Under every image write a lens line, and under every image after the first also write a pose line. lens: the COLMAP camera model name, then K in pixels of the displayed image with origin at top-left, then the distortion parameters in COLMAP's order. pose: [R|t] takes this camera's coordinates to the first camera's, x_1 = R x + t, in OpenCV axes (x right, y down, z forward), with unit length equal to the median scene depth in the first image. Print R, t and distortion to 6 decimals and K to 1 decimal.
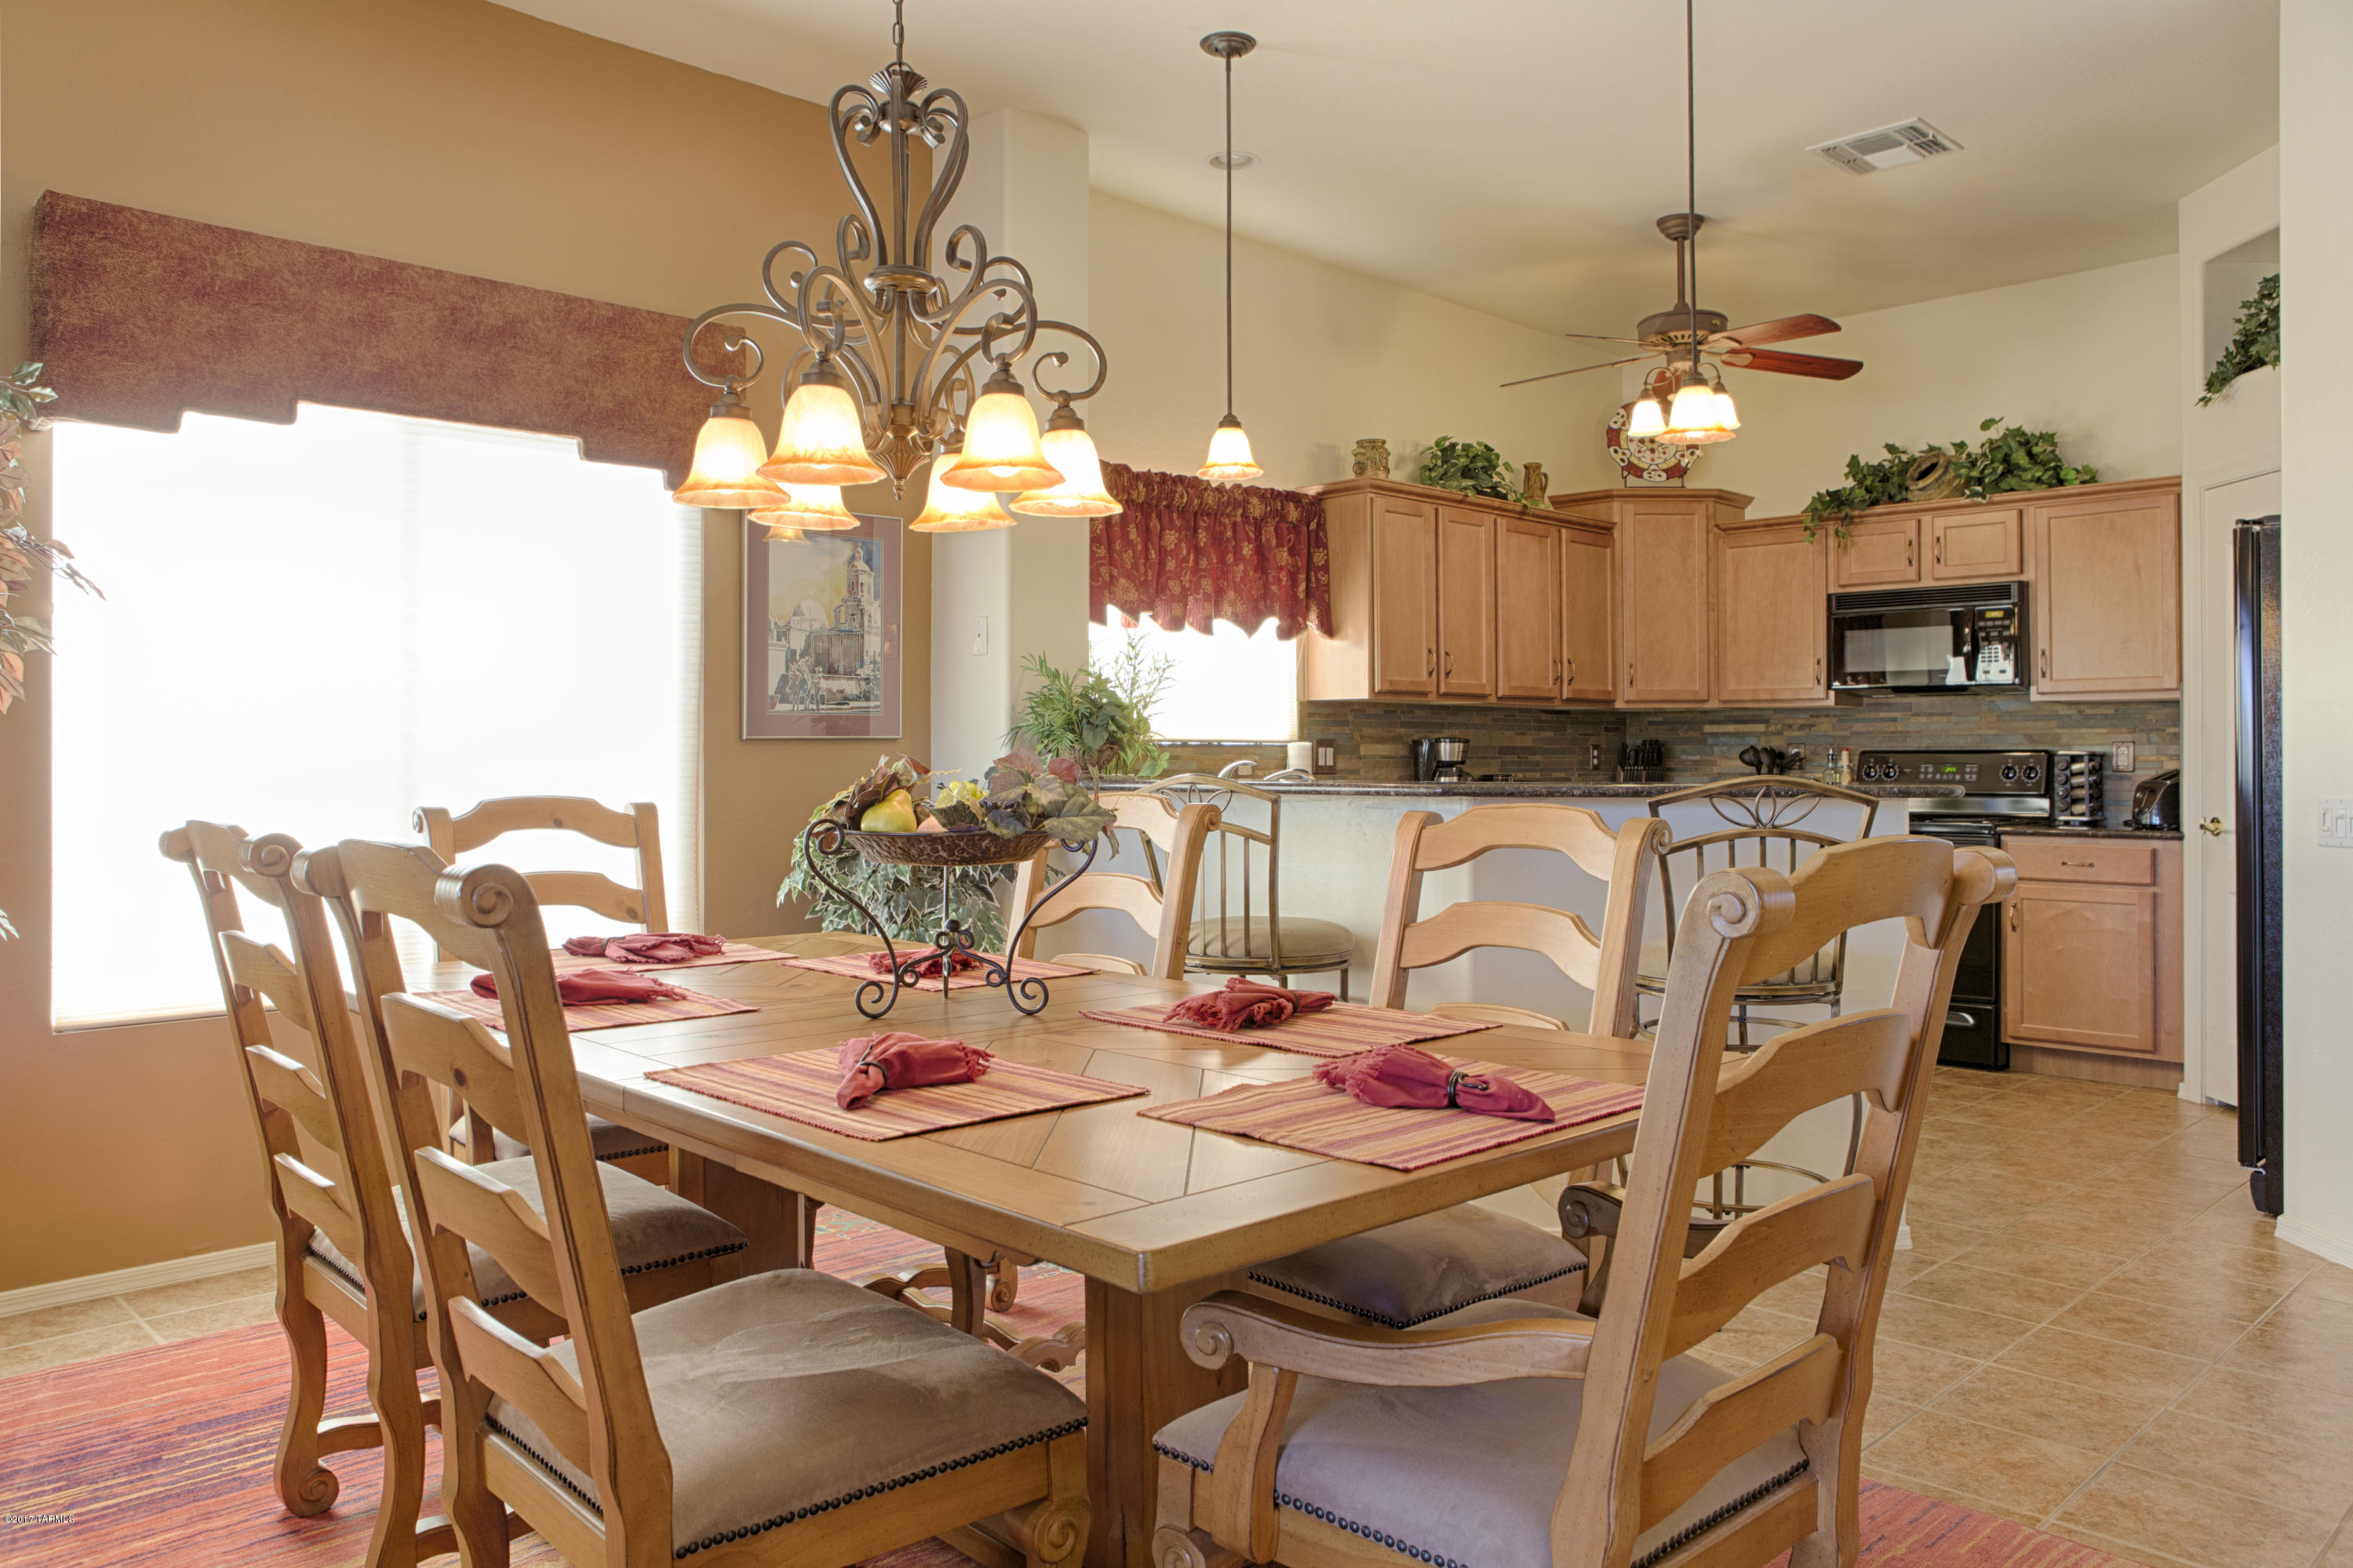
lens RADIAL K [[1667.8, 0, 1145.9], [0, 1667.8, 651.0], [0, 0, 1]] dist [-0.040123, 0.011369]
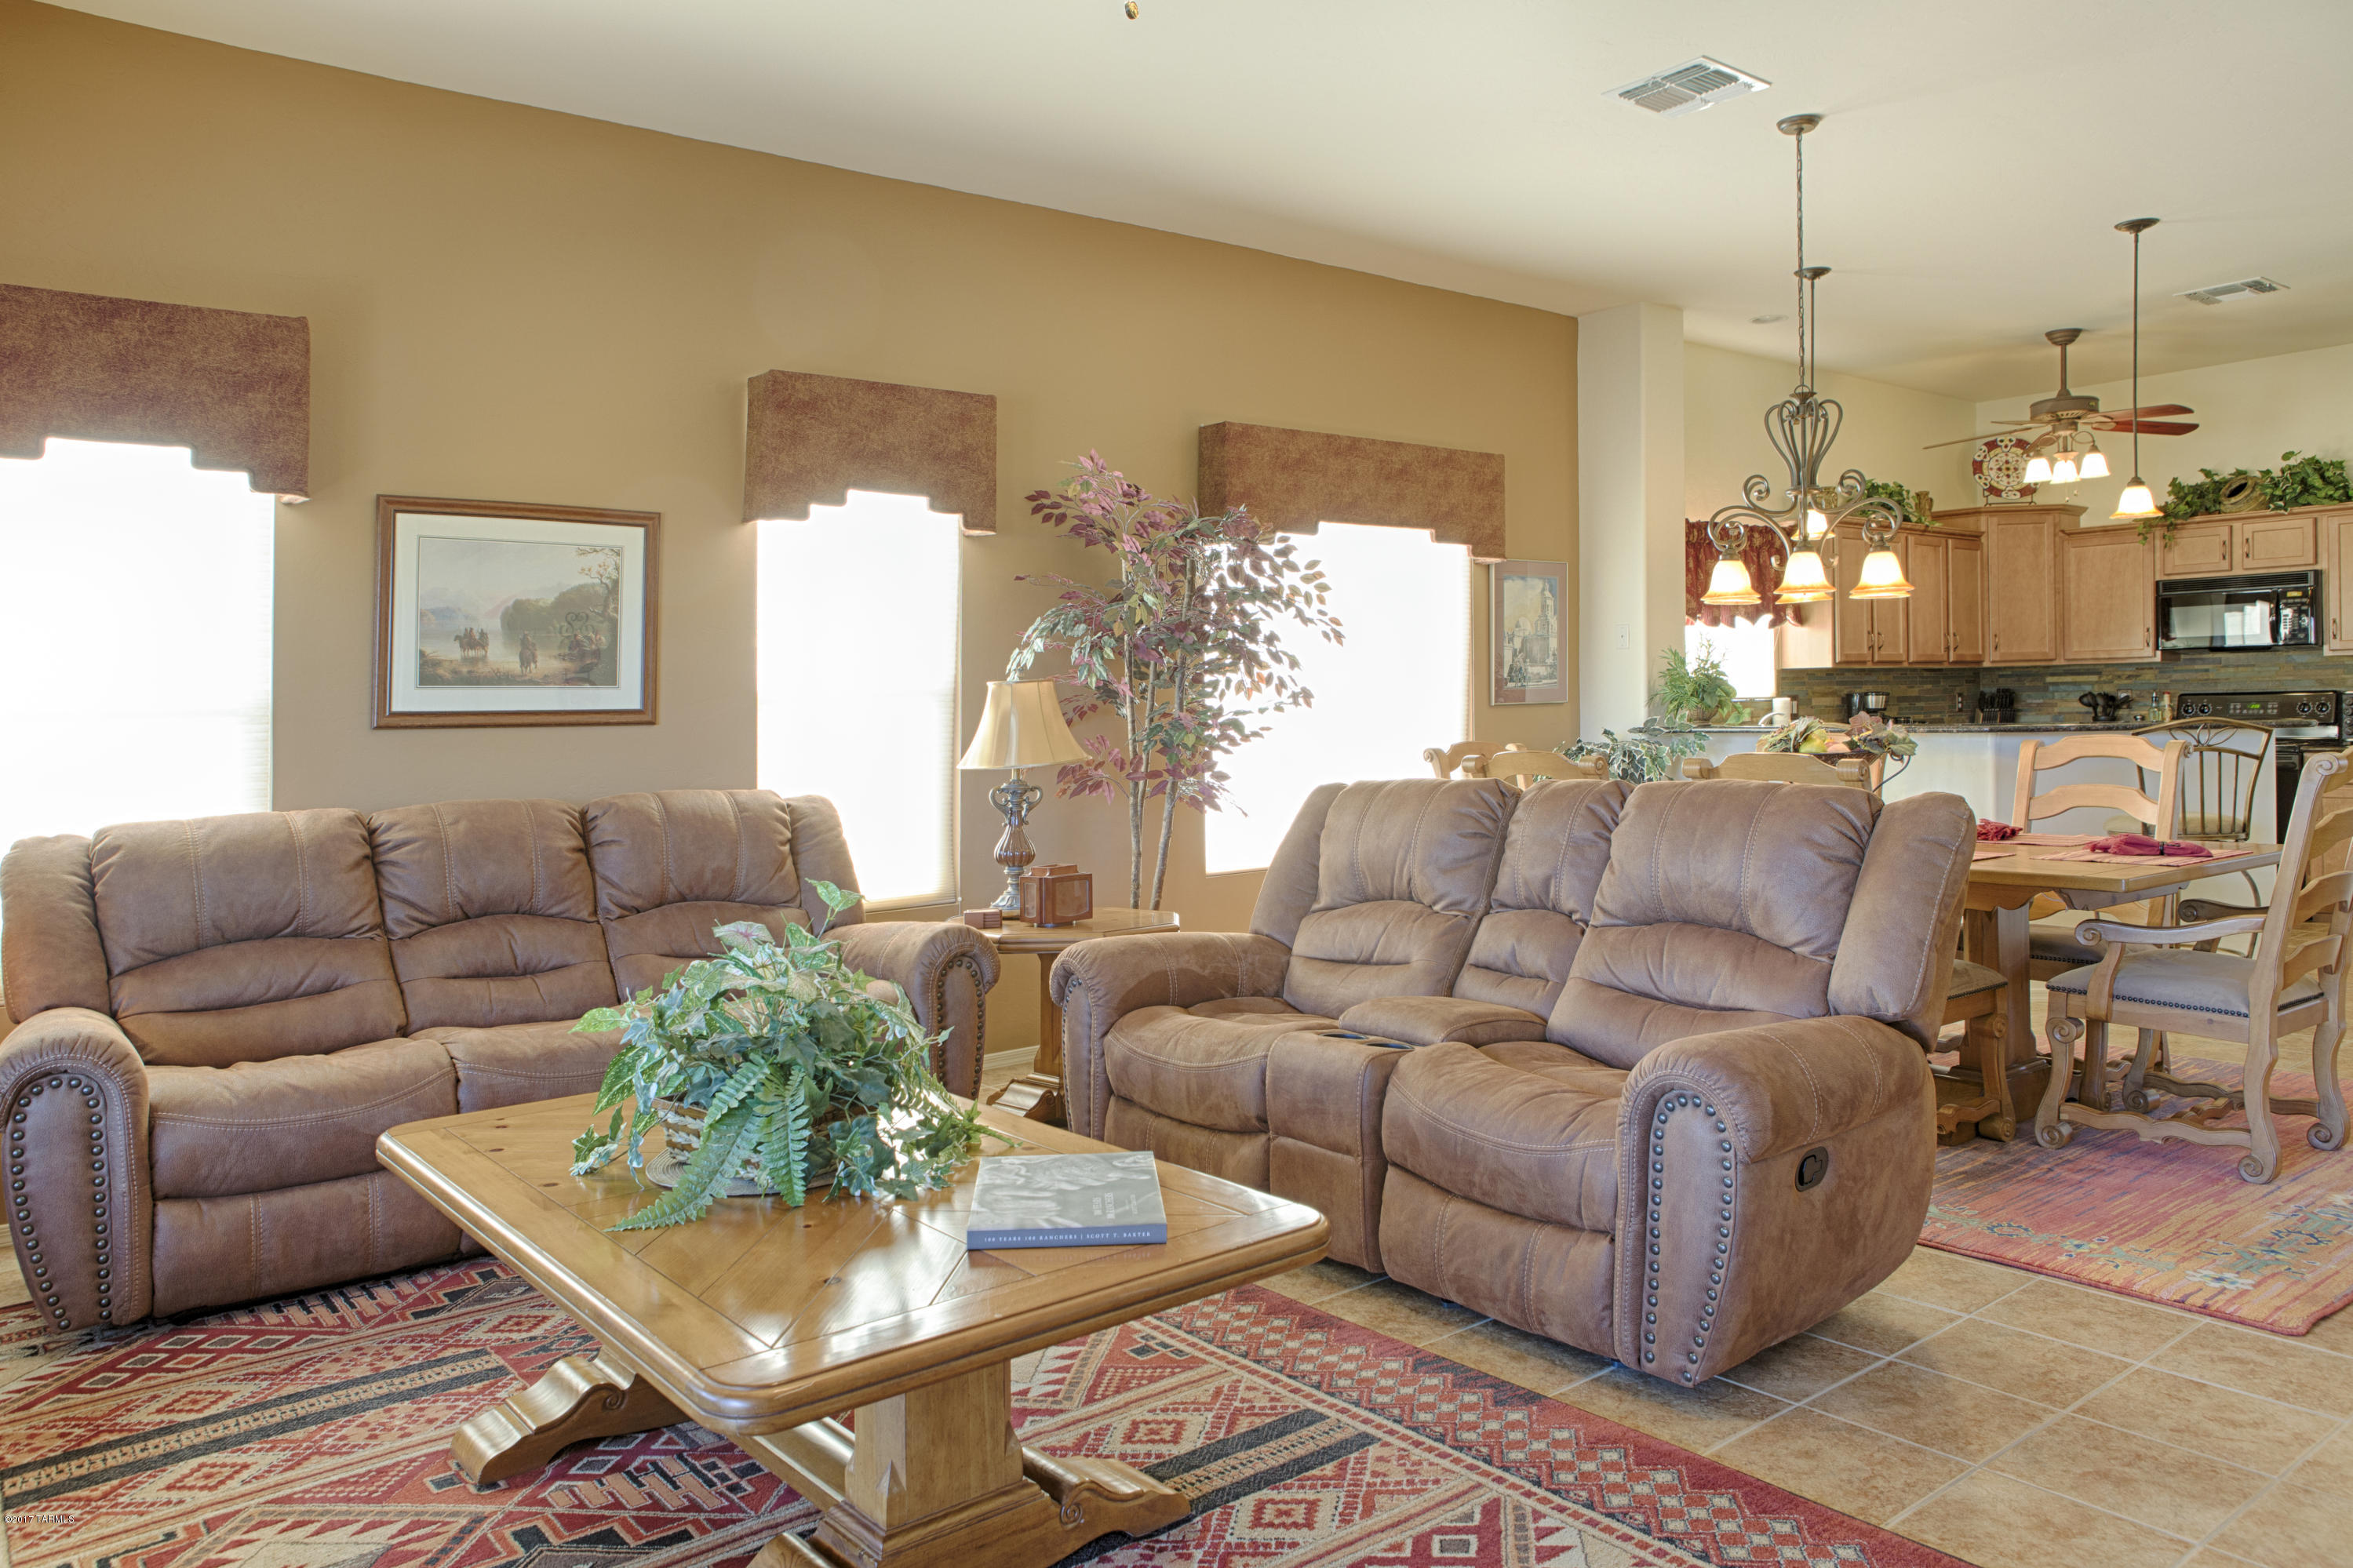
lens RADIAL K [[1650.6, 0, 1145.1], [0, 1650.6, 656.0], [0, 0, 1]] dist [-0.009435, 0.042073]
pose [[0.996334, -0.026505, -0.081338, -0.332994], [0.028994, 0.999142, 0.029573, -0.039089], [0.080485, -0.031822, 0.996248, -0.463776]]
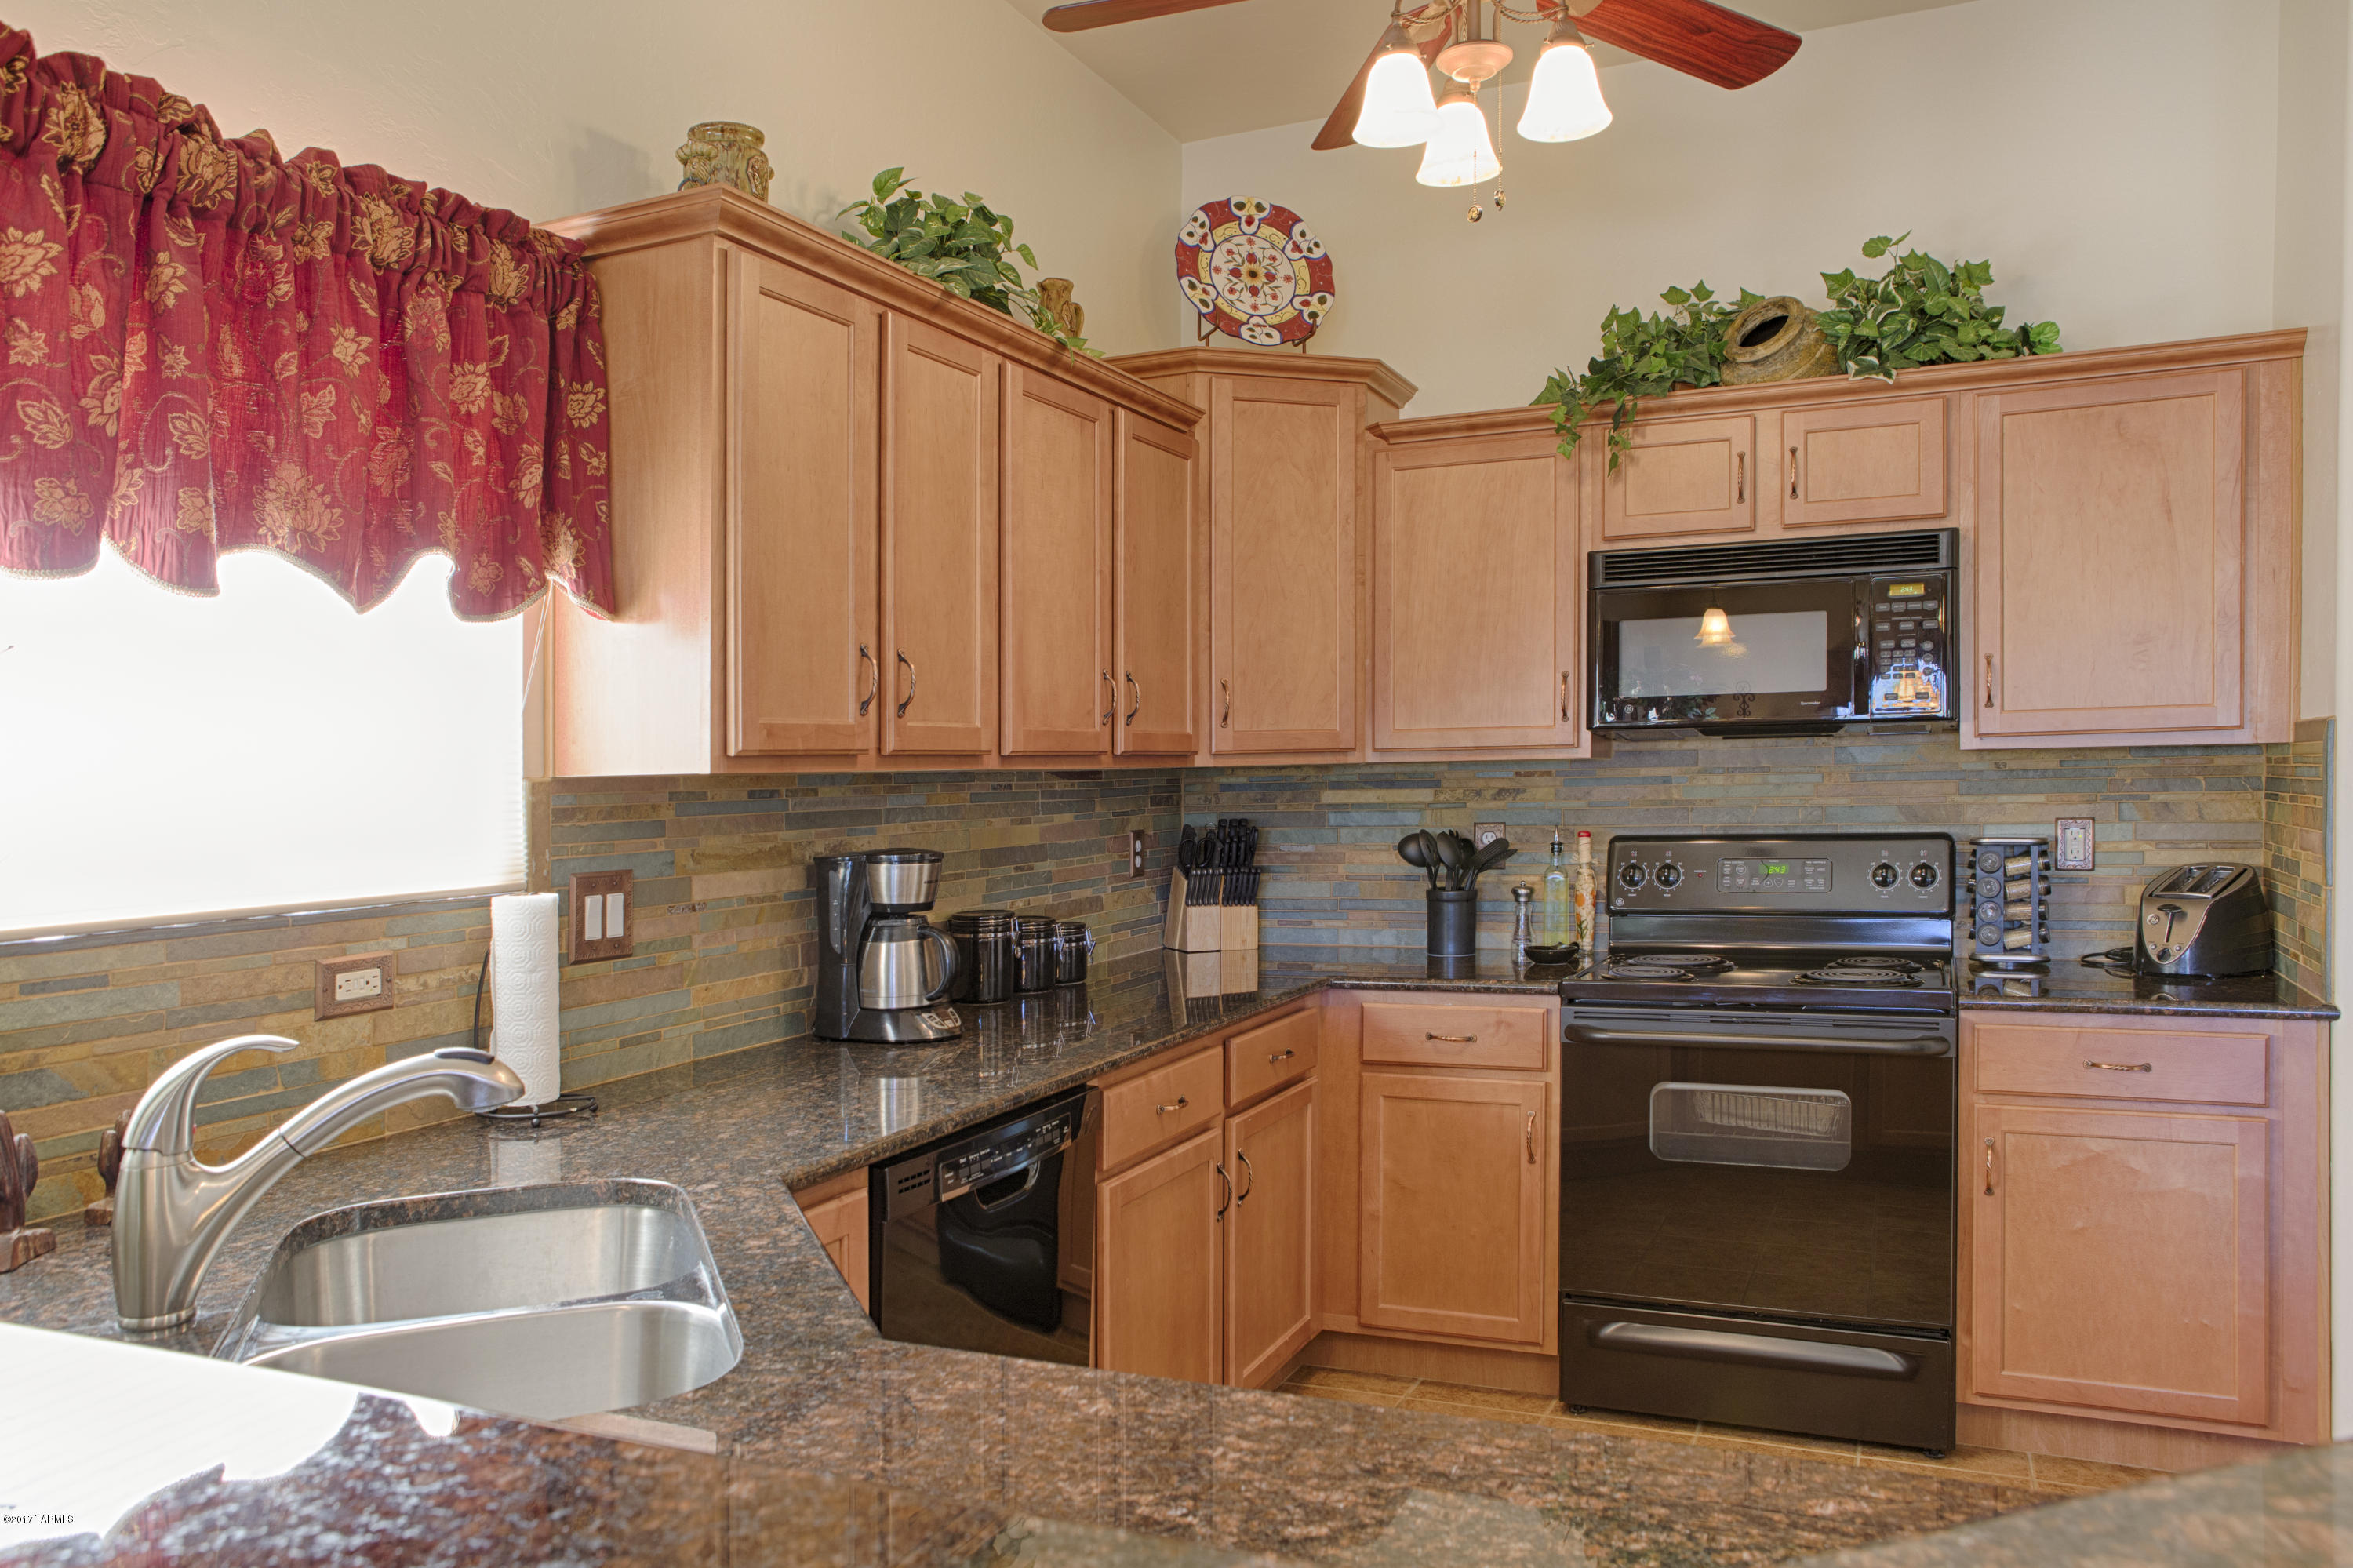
lens RADIAL K [[1668.0, 0, 1149.7], [0, 1668.0, 637.3], [0, 0, 1]] dist [-0.040123, 0.011369]
pose [[0.925912, 0.008494, 0.377643, 0.078844], [-0.001442, 0.999819, -0.018952, 0.003844], [-0.377736, 0.017003, 0.925757, 0.583912]]
